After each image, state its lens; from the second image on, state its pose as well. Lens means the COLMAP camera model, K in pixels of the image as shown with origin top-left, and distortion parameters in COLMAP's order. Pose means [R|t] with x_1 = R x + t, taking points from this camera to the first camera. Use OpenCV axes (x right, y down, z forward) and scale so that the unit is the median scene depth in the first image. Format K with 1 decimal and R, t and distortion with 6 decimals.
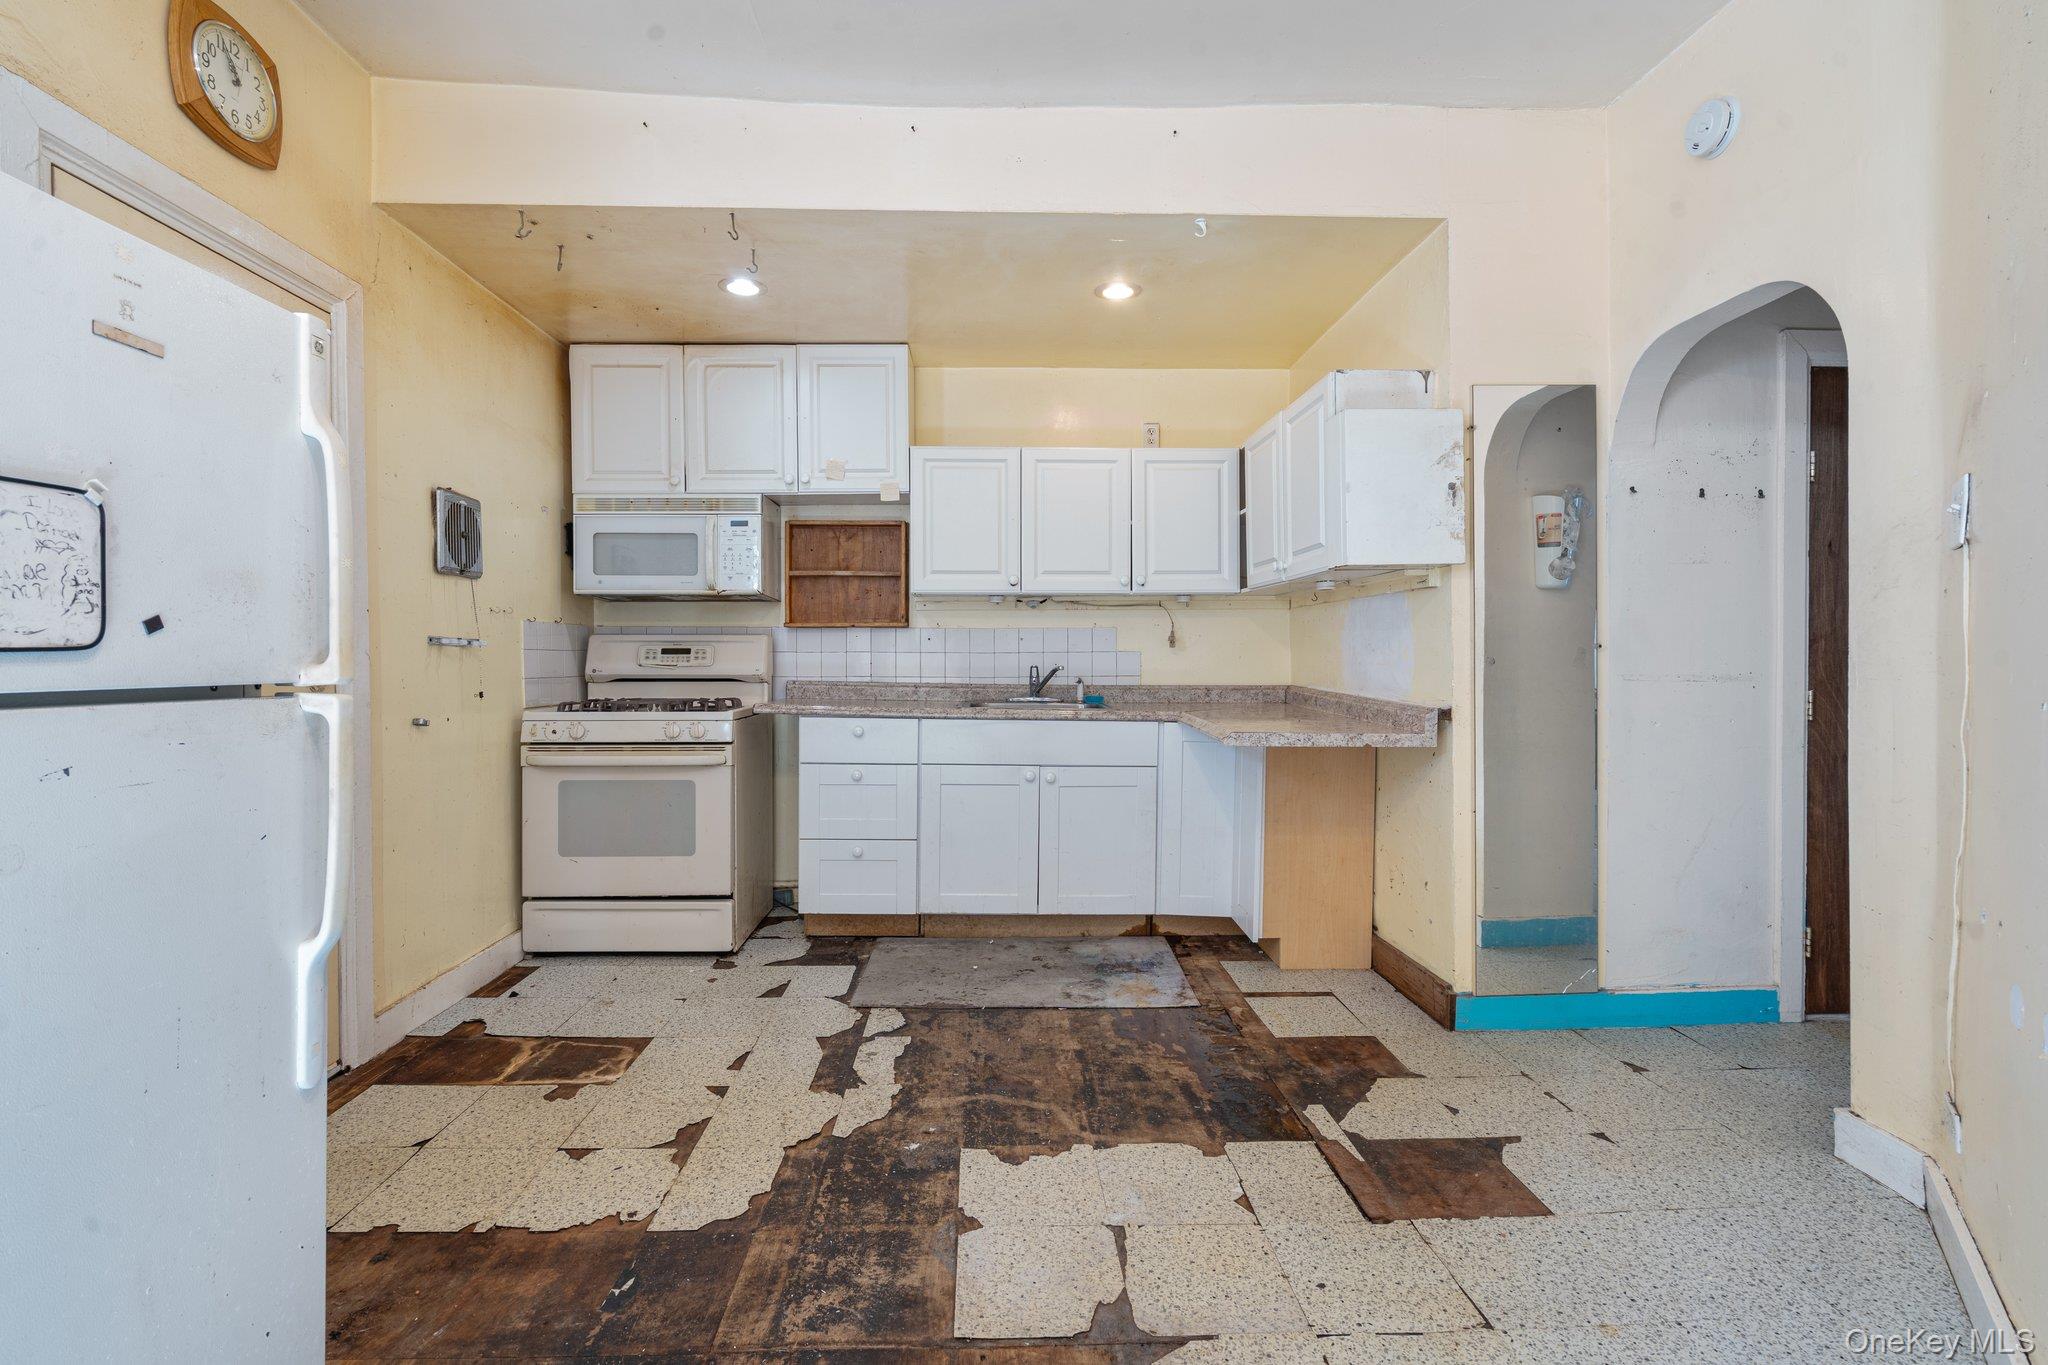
lens RADIAL K [[929.6, 0, 1014.8], [0, 929.6, 669.9], [0, 0, 1]] dist [-0.005725, 0.001872]
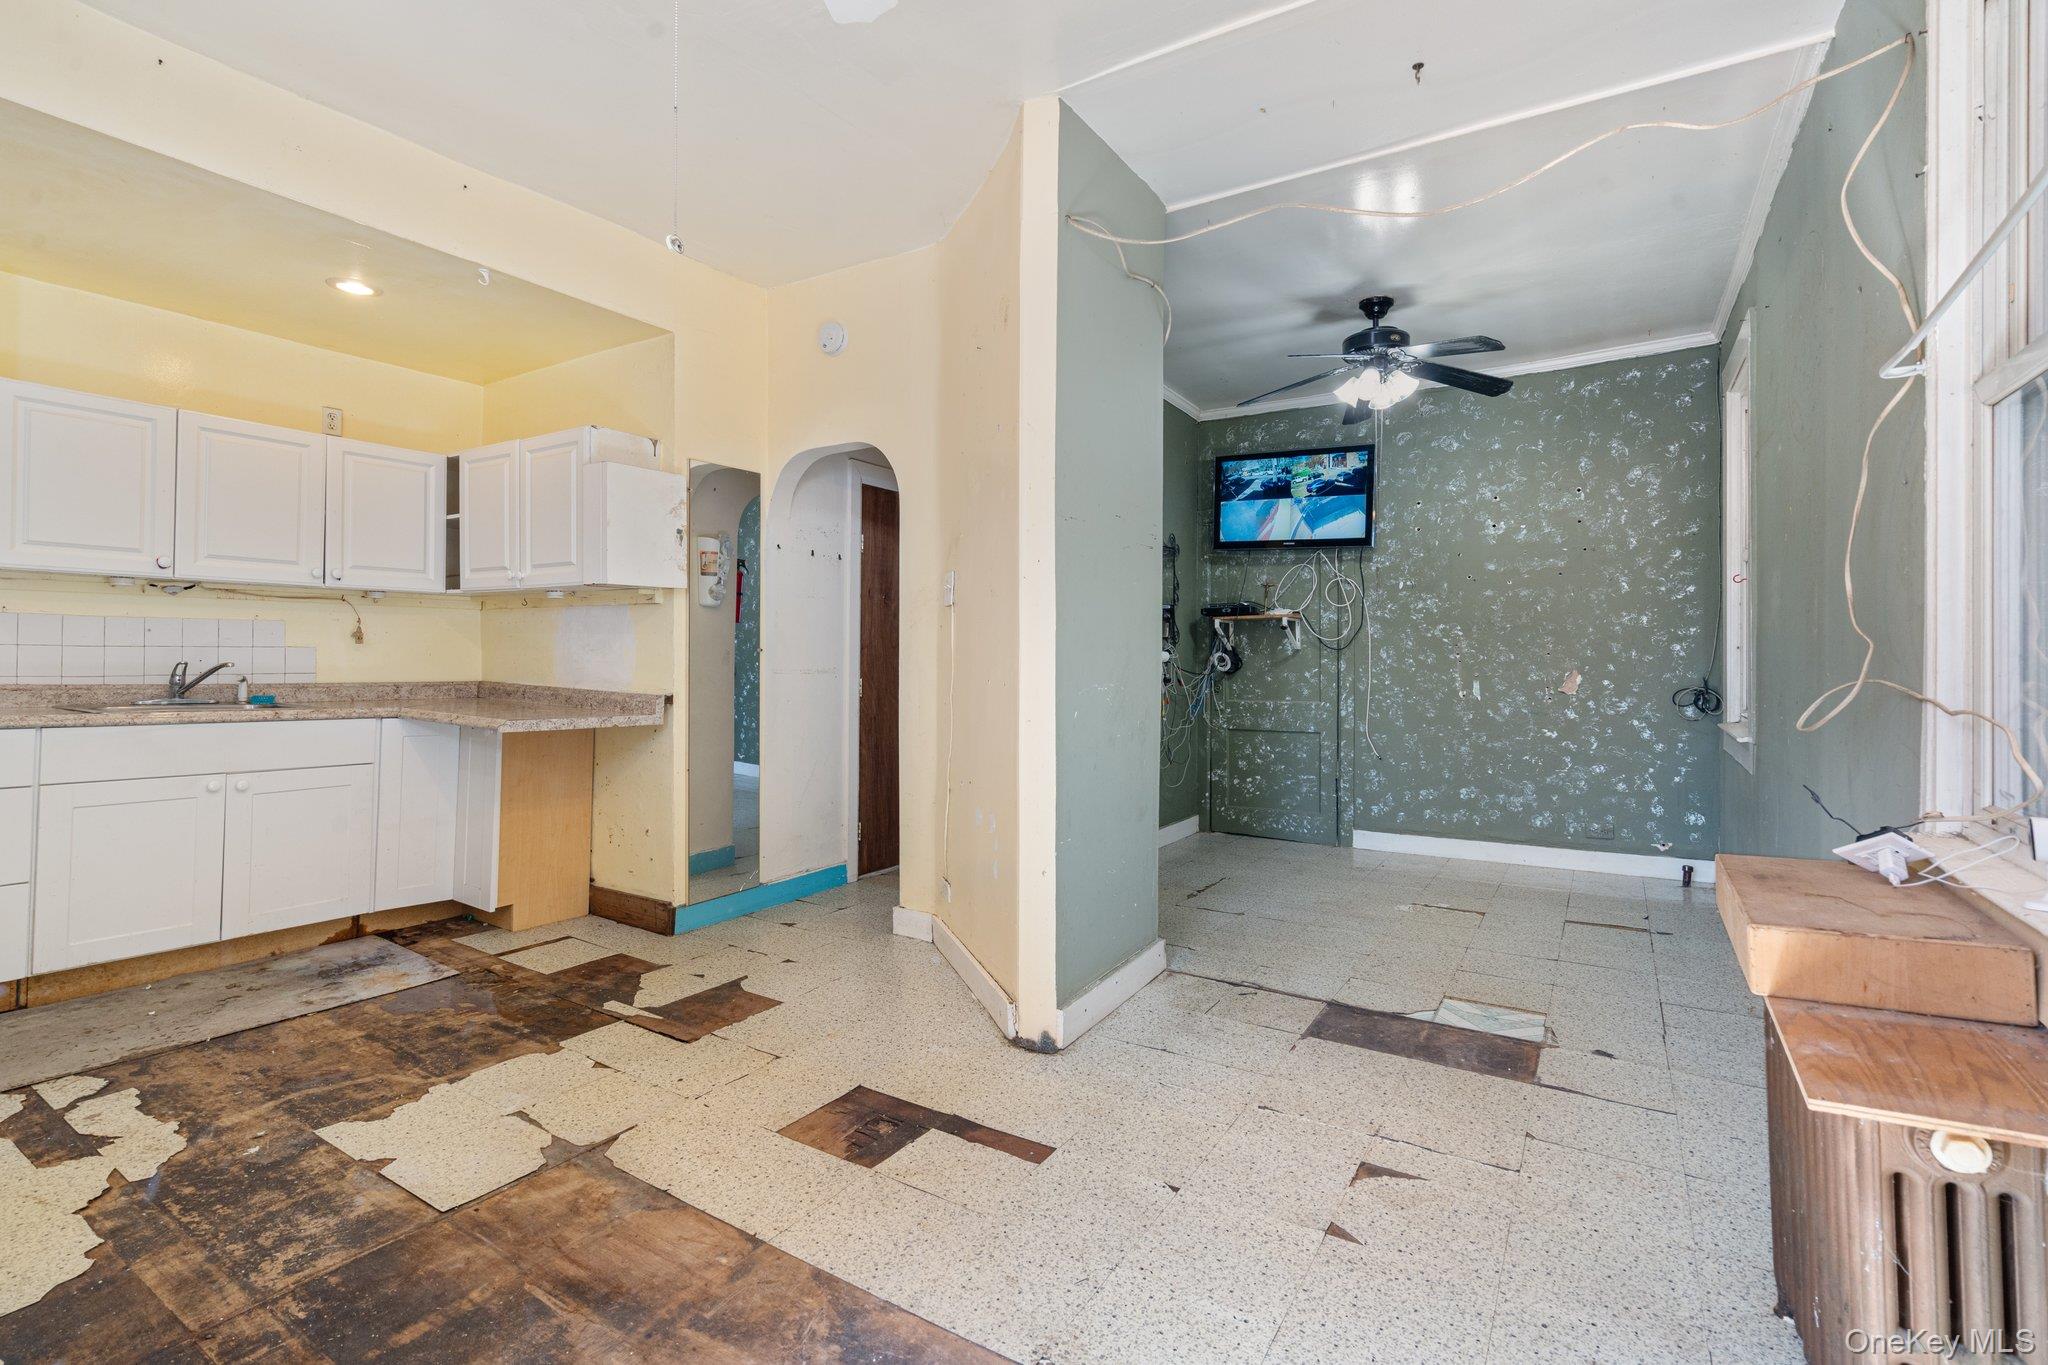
lens RADIAL K [[929.6, 0, 1019.9], [0, 929.6, 660.1], [0, 0, 1]] dist [-0.005725, 0.001872]
pose [[0.566747, 0.004857, 0.823878, -0.348090], [0.001519, 0.999975, -0.006941, 0.001095], [-0.823890, 0.005185, 0.566725, -0.174226]]
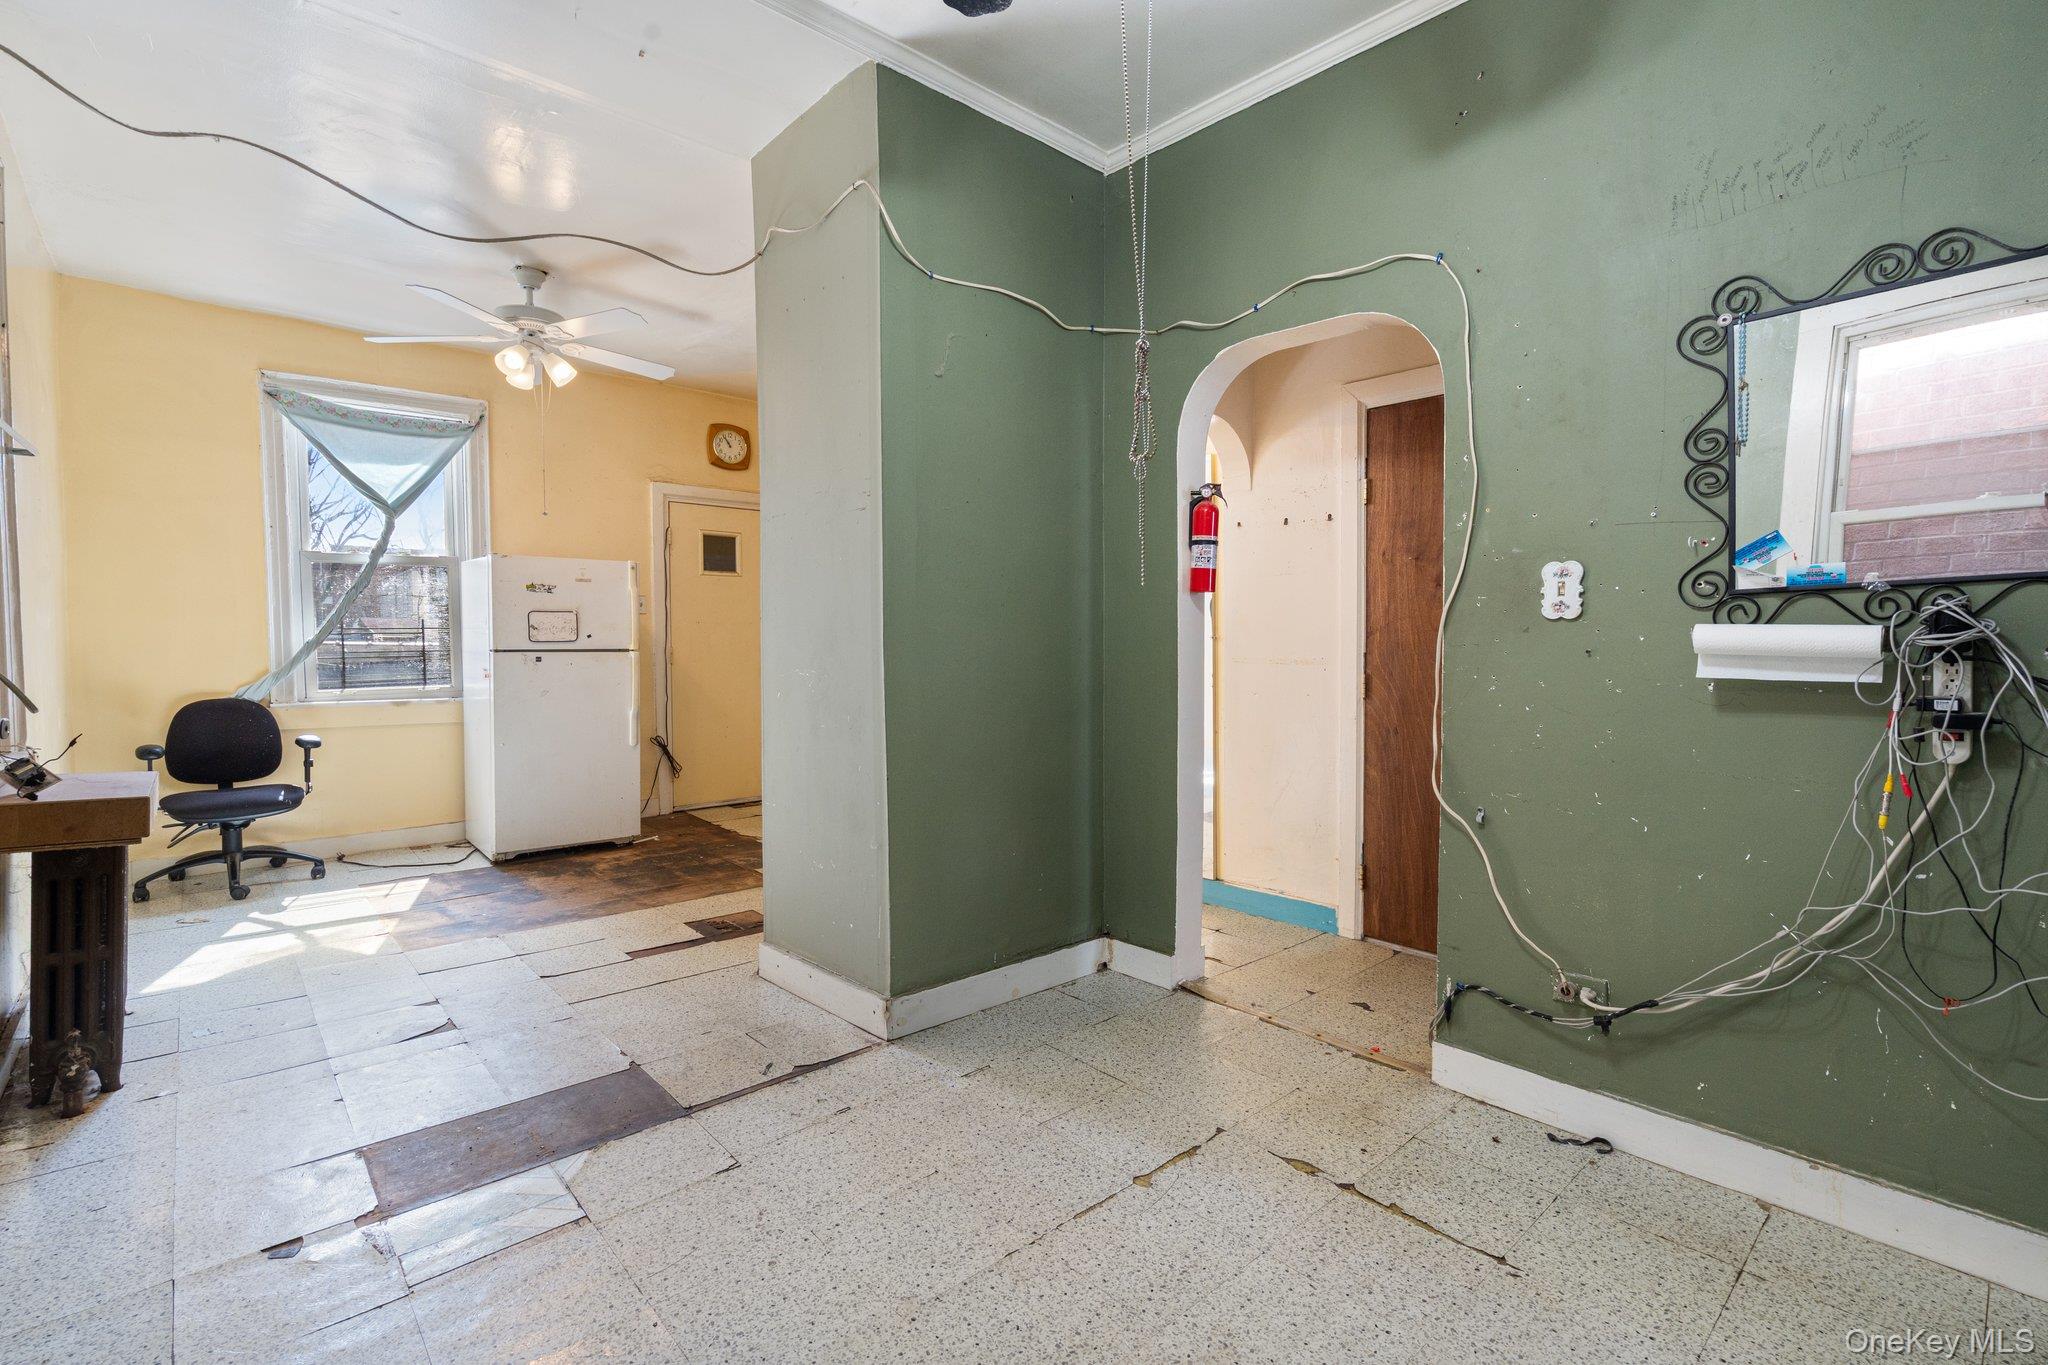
lens RADIAL K [[929.6, 0, 1018.2], [0, 929.6, 677.5], [0, 0, 1]] dist [-0.005725, 0.001872]
pose [[0.639761, 0.033171, -0.767858, 1.514624], [-0.012768, 0.999389, 0.032535, -0.006807], [0.768468, -0.011011, 0.639793, -0.142251]]
